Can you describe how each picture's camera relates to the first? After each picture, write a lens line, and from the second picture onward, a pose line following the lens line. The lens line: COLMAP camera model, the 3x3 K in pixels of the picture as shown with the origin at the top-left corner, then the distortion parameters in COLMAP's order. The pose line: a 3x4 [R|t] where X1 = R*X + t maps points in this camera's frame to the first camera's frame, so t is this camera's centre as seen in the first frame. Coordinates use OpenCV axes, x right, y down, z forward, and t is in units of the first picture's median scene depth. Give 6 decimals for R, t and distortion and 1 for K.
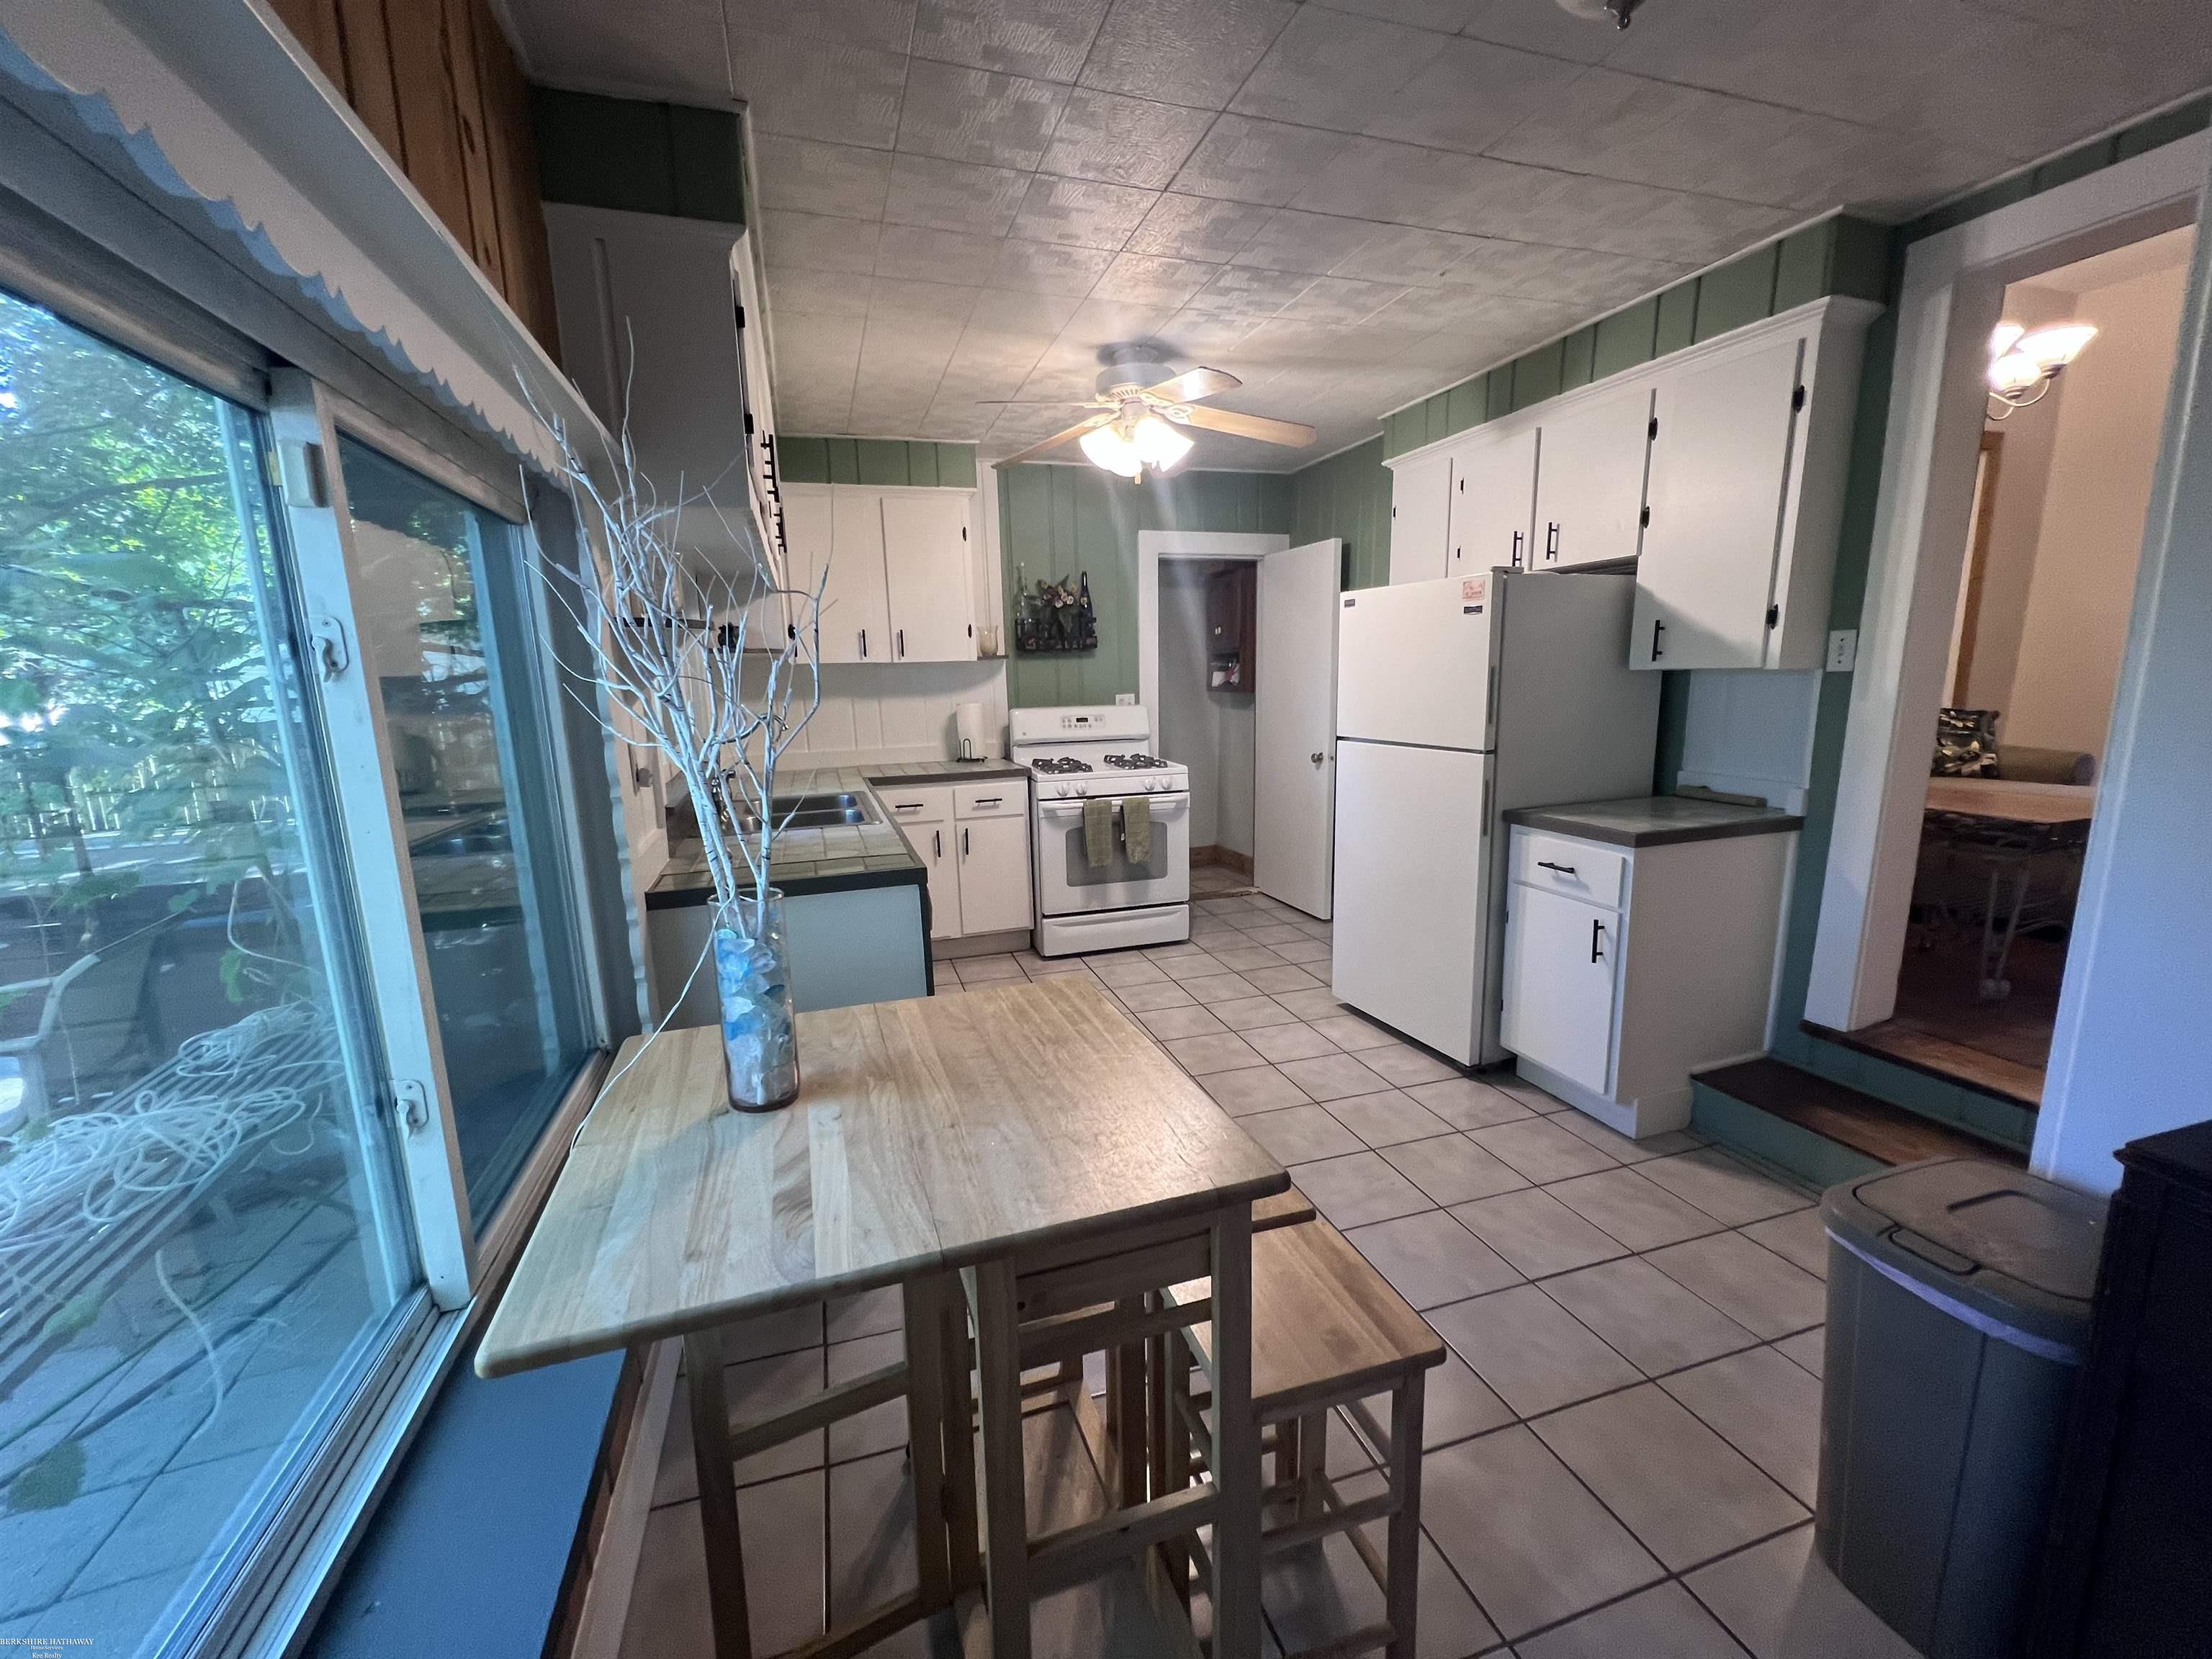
lens RADIAL K [[886.2, 0, 1105.8], [0, 886.2, 829.4], [0, 0, 1]] dist [-0.001375, 0.000115]
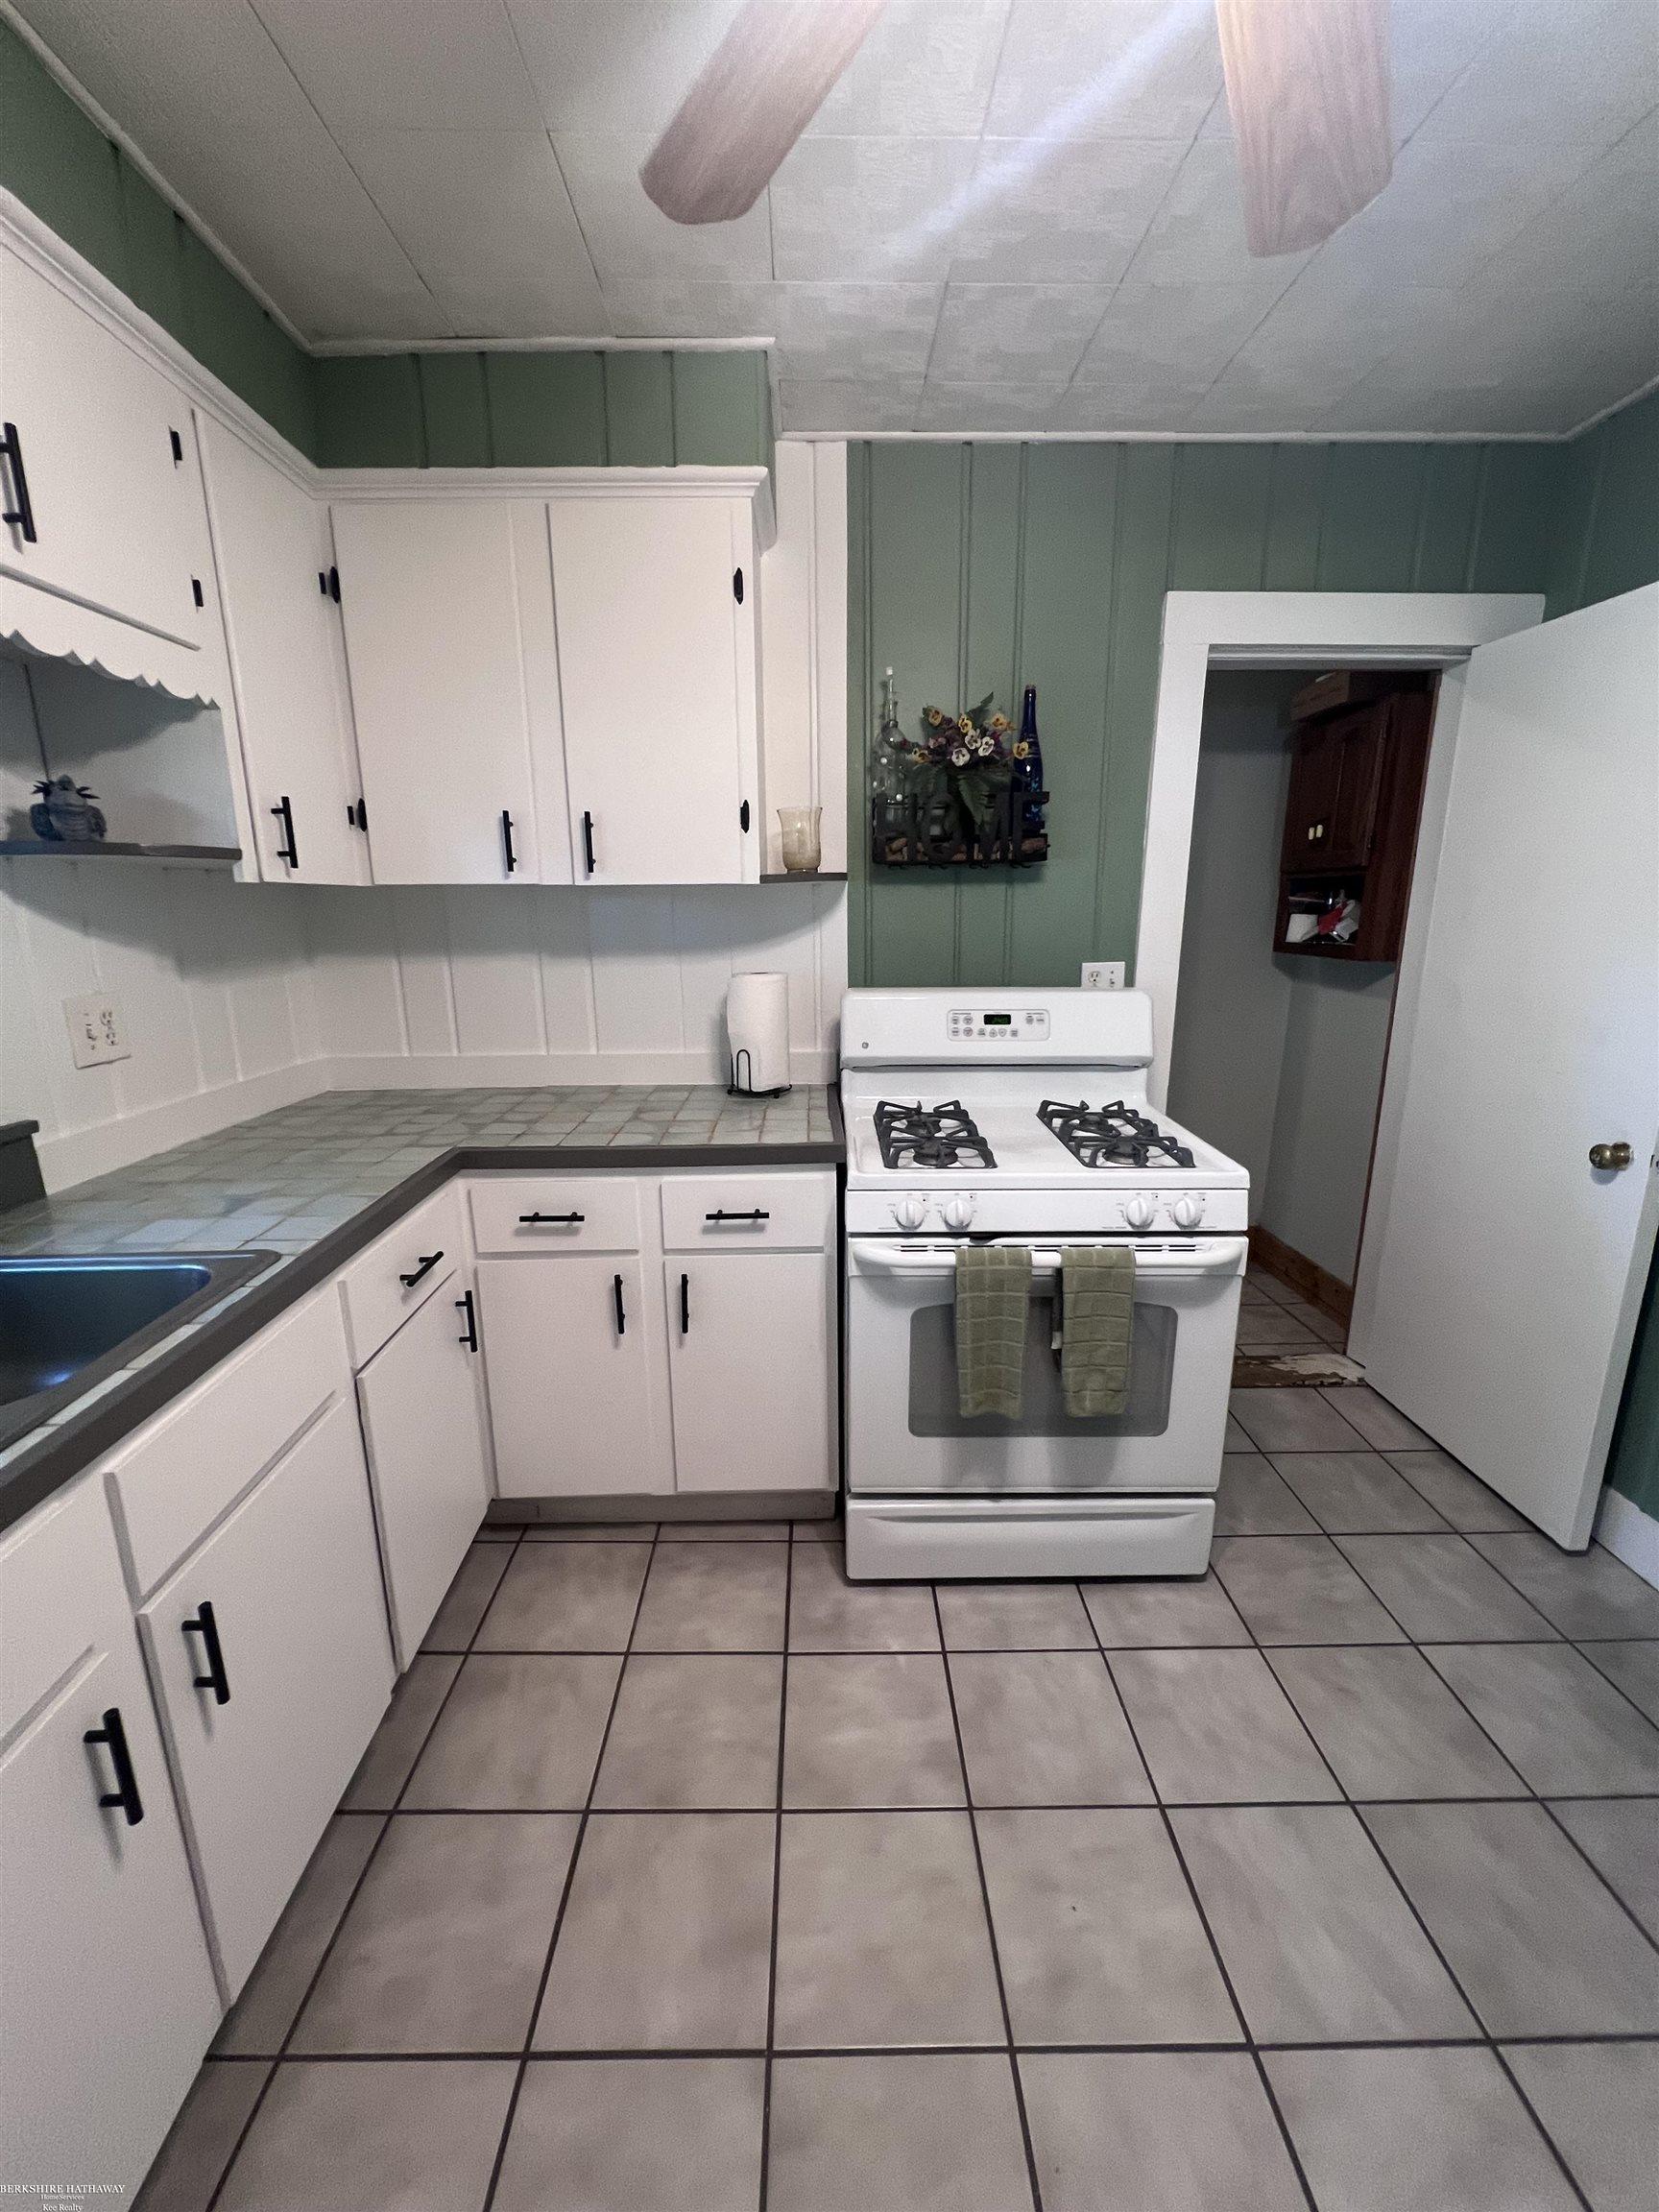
lens RADIAL K [[885.2, 0, 827.8], [0, 885.2, 1101.3], [0, 0, 1]] dist [-0.000712, 0.000222]
pose [[0.955658, 0.084571, -0.282072, 0.039216], [-0.070095, 0.995671, 0.061039, -0.186358], [0.286013, -0.038561, 0.957449, 0.969814]]
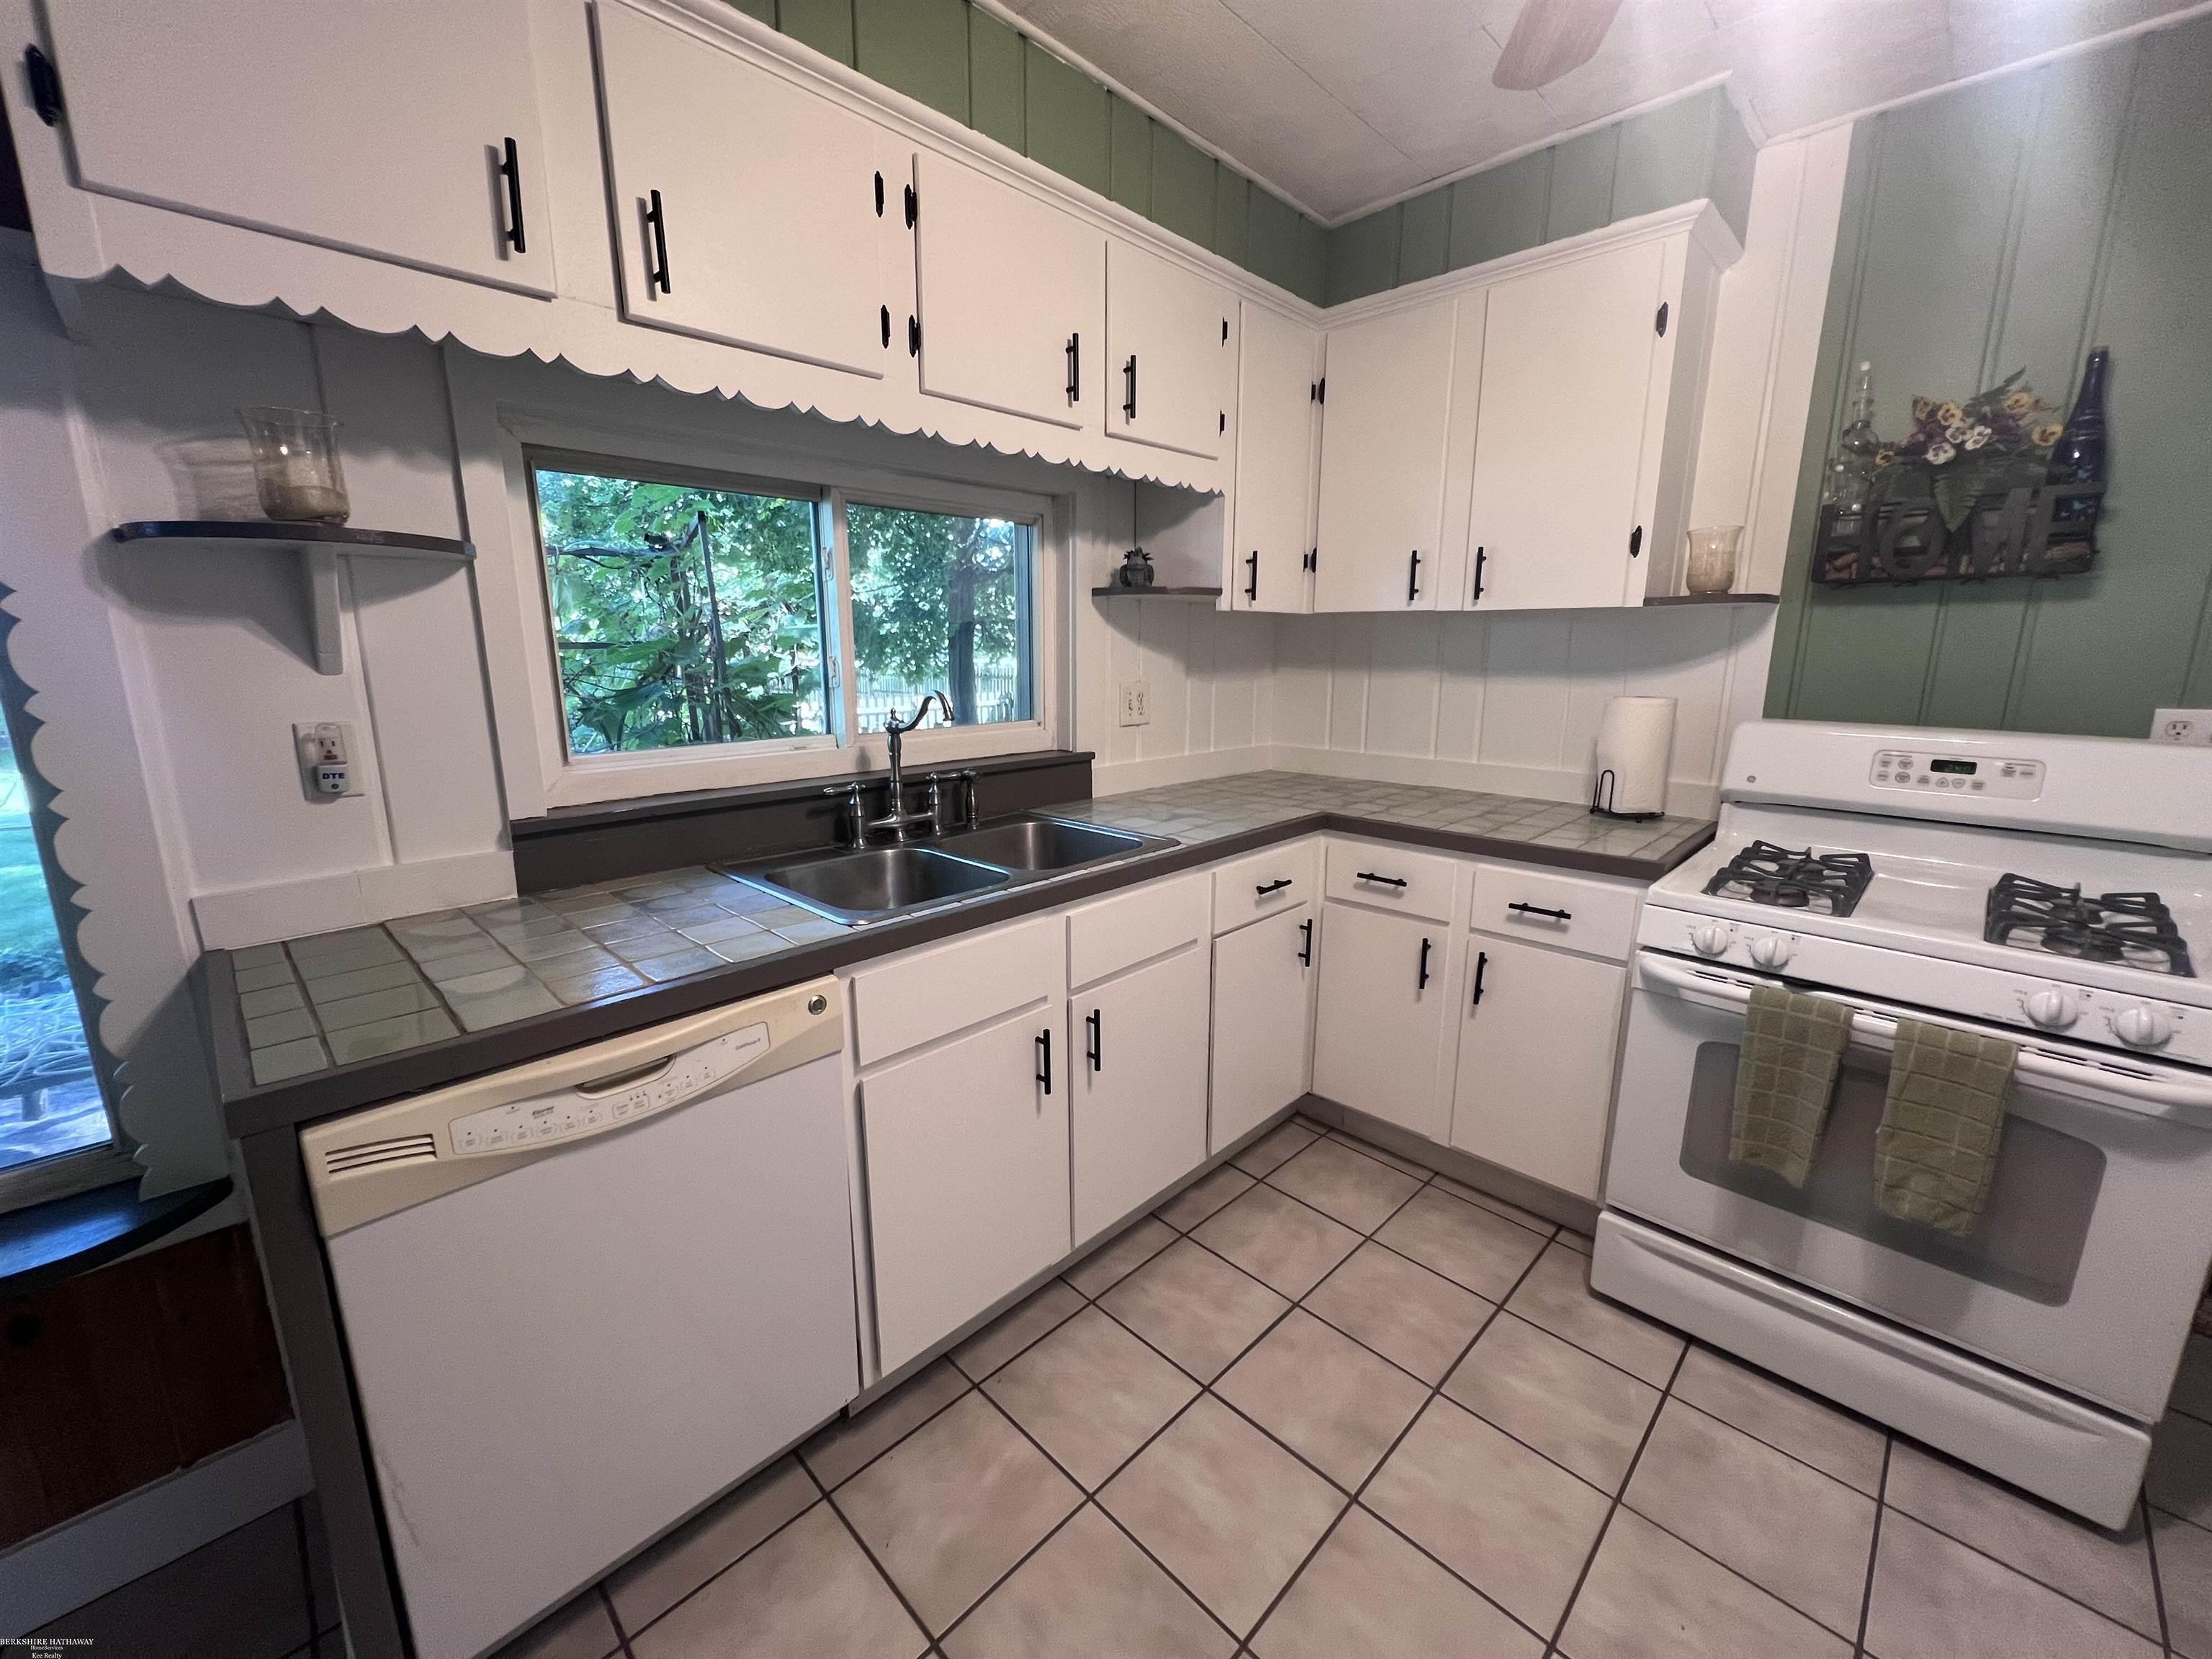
lens RADIAL K [[885.2, 0, 1106.0], [0, 885.2, 829.5], [0, 0, 1]] dist [-0.000712, 0.000222]
pose [[0.466253, 0.211274, -0.859053, 0.241152], [-0.169189, 0.974435, 0.147823, -0.166534], [0.868322, 0.076419, 0.490079, 0.914334]]
